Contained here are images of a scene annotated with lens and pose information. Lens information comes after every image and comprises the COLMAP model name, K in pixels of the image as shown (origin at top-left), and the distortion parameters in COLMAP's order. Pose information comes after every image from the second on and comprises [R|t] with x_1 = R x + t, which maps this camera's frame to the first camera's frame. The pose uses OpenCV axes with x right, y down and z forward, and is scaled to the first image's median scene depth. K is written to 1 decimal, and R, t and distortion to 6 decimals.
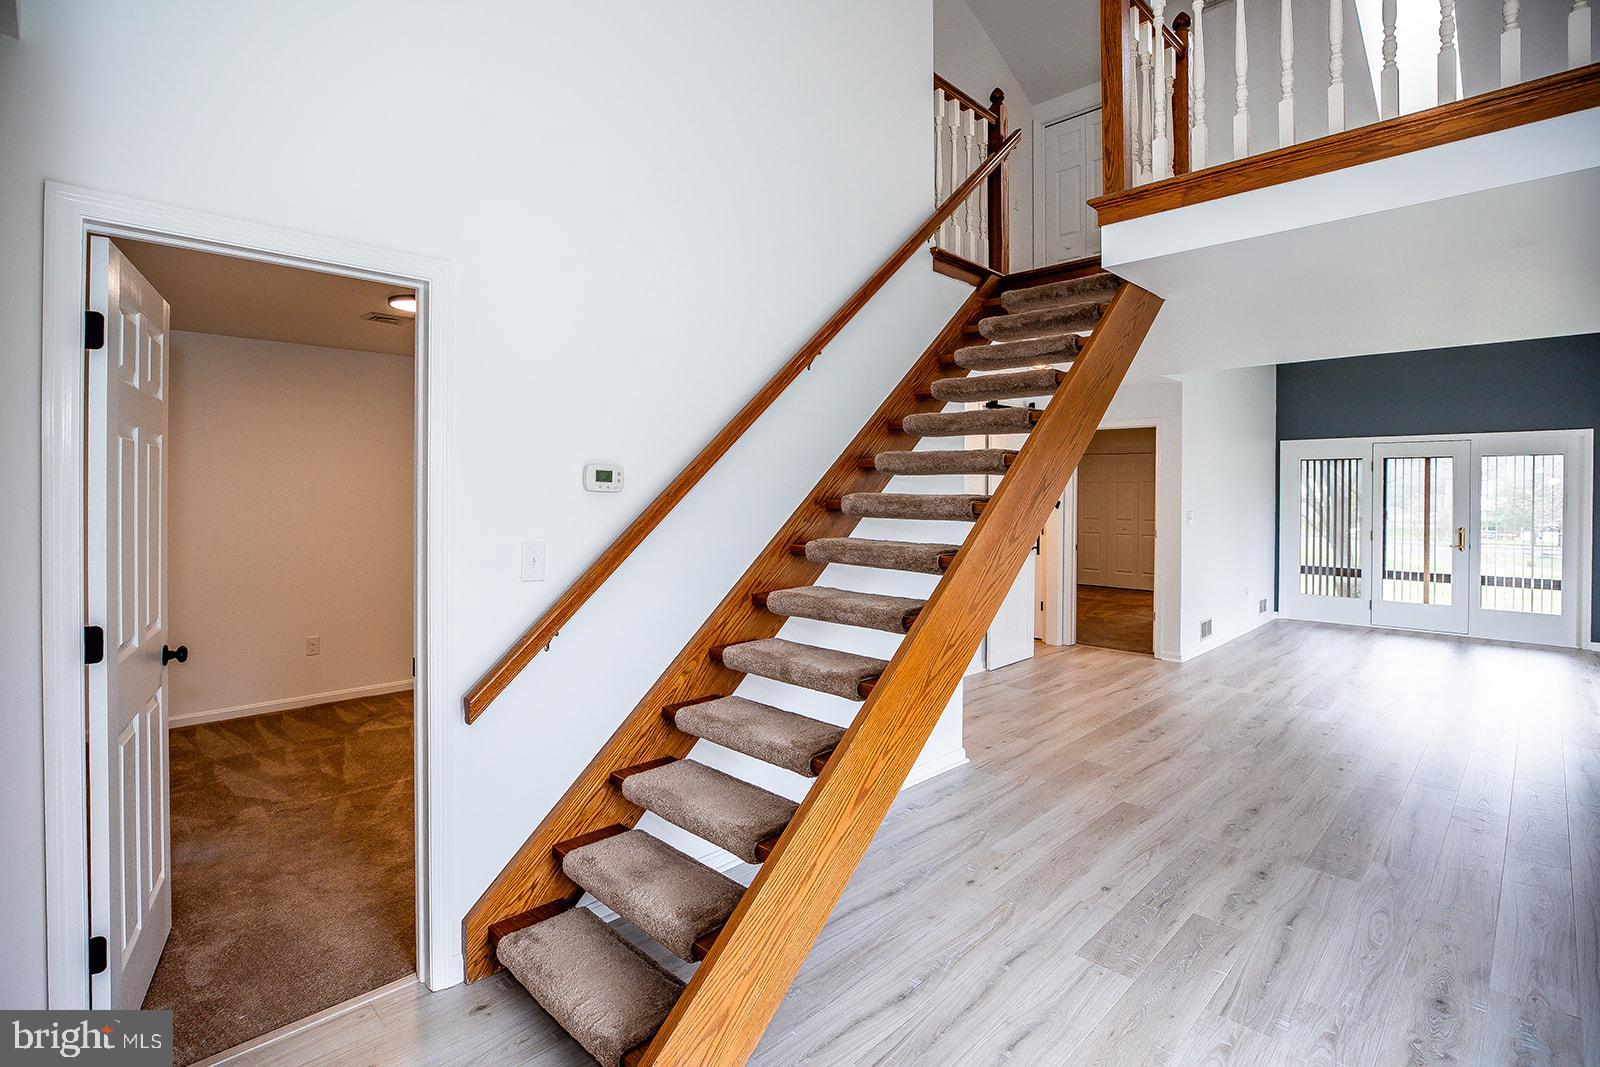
lens RADIAL K [[752.6, 0, 778.1], [0, 752.6, 499.1], [0, 0, 1]] dist [-0.019909, 0.005217]
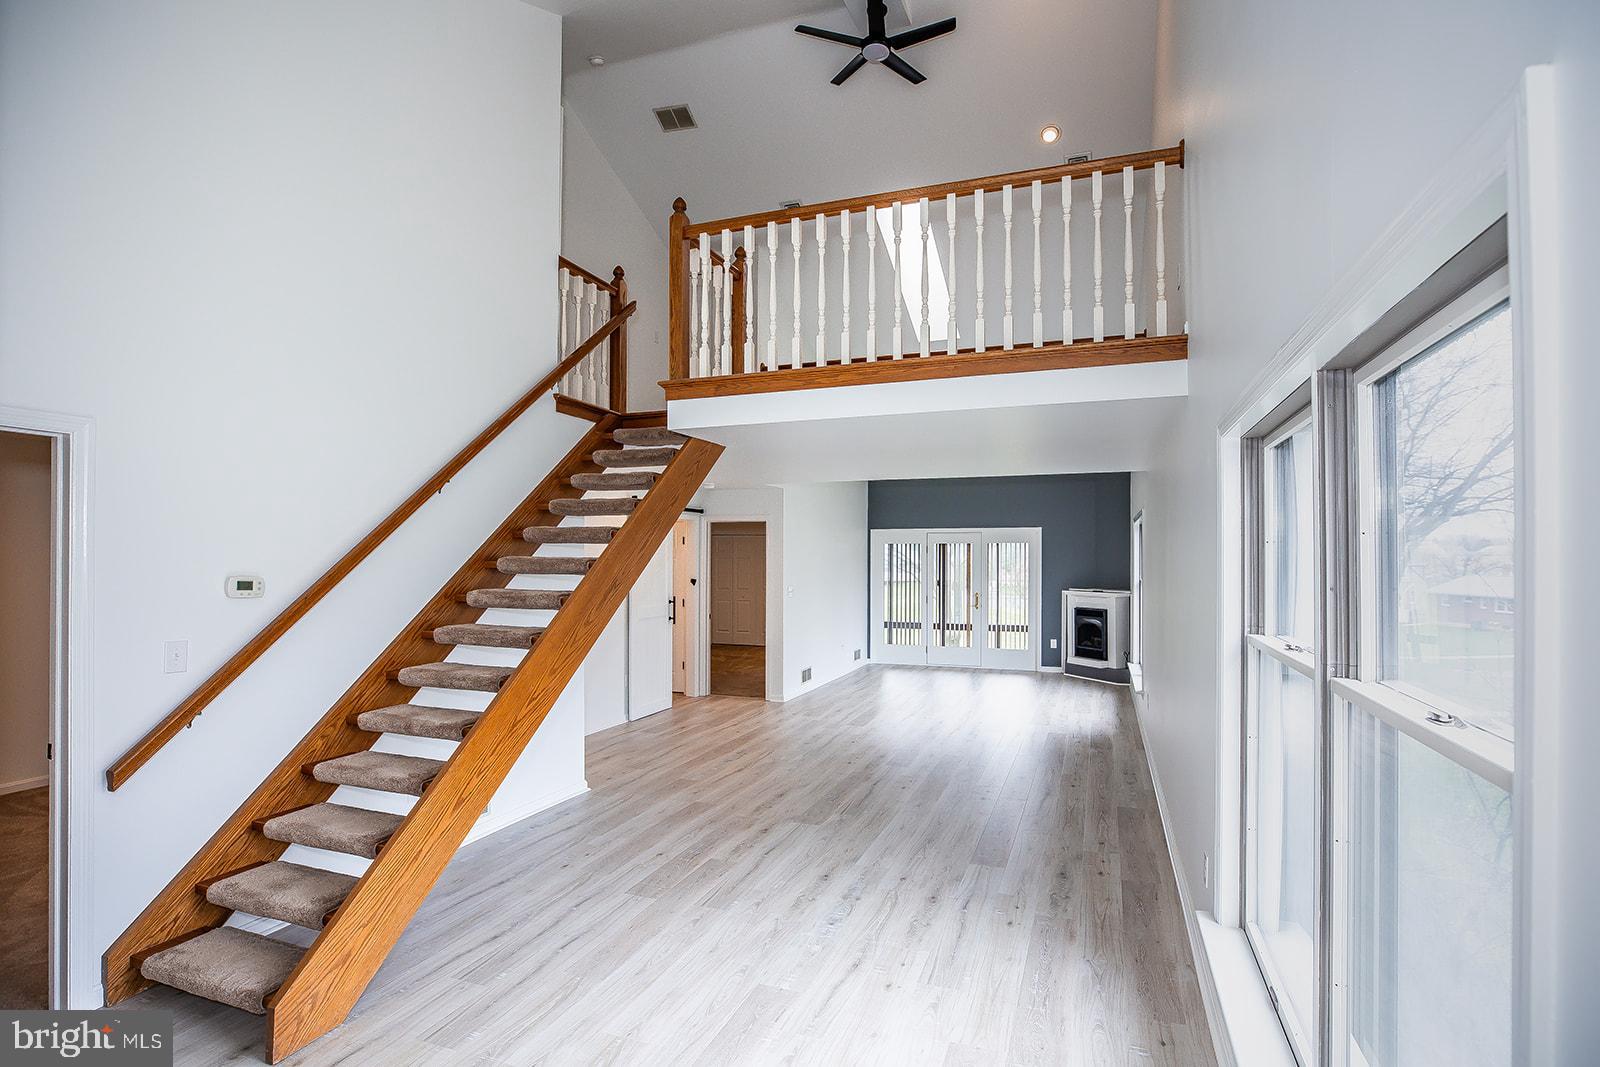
lens RADIAL K [[752.6, 0, 839.6], [0, 752.6, 560.3], [0, 0, 1]] dist [-0.019909, 0.005217]
pose [[0.898124, -0.001103, 0.439742, 0.103613], [0.001655, 0.999998, -0.000872, -0.063231], [-0.439740, 0.001511, 0.898124, -0.503213]]
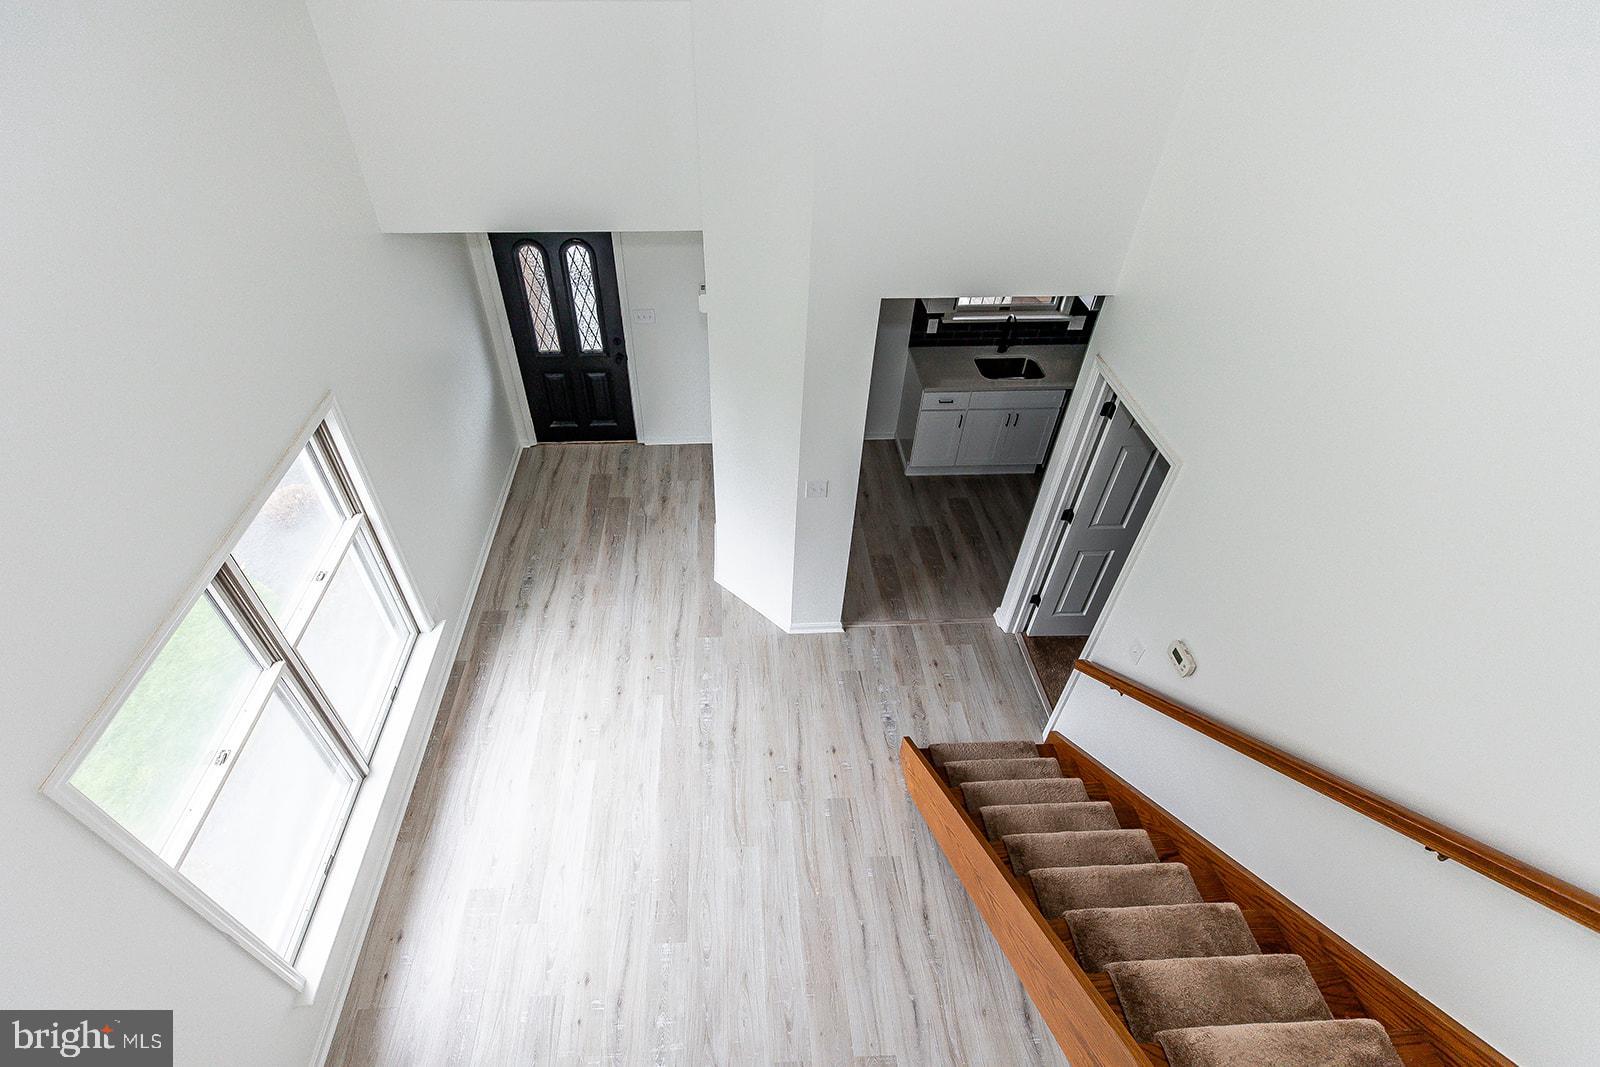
lens RADIAL K [[752.6, 0, 754.8], [0, 752.6, 501.8], [0, 0, 1]] dist [-0.019909, 0.005217]
pose [[-0.678466, 0.483030, -0.553503, 0.749358], [-0.006804, 0.749279, 0.662220, -0.976672], [0.734600, 0.453060, -0.505074, 0.917797]]
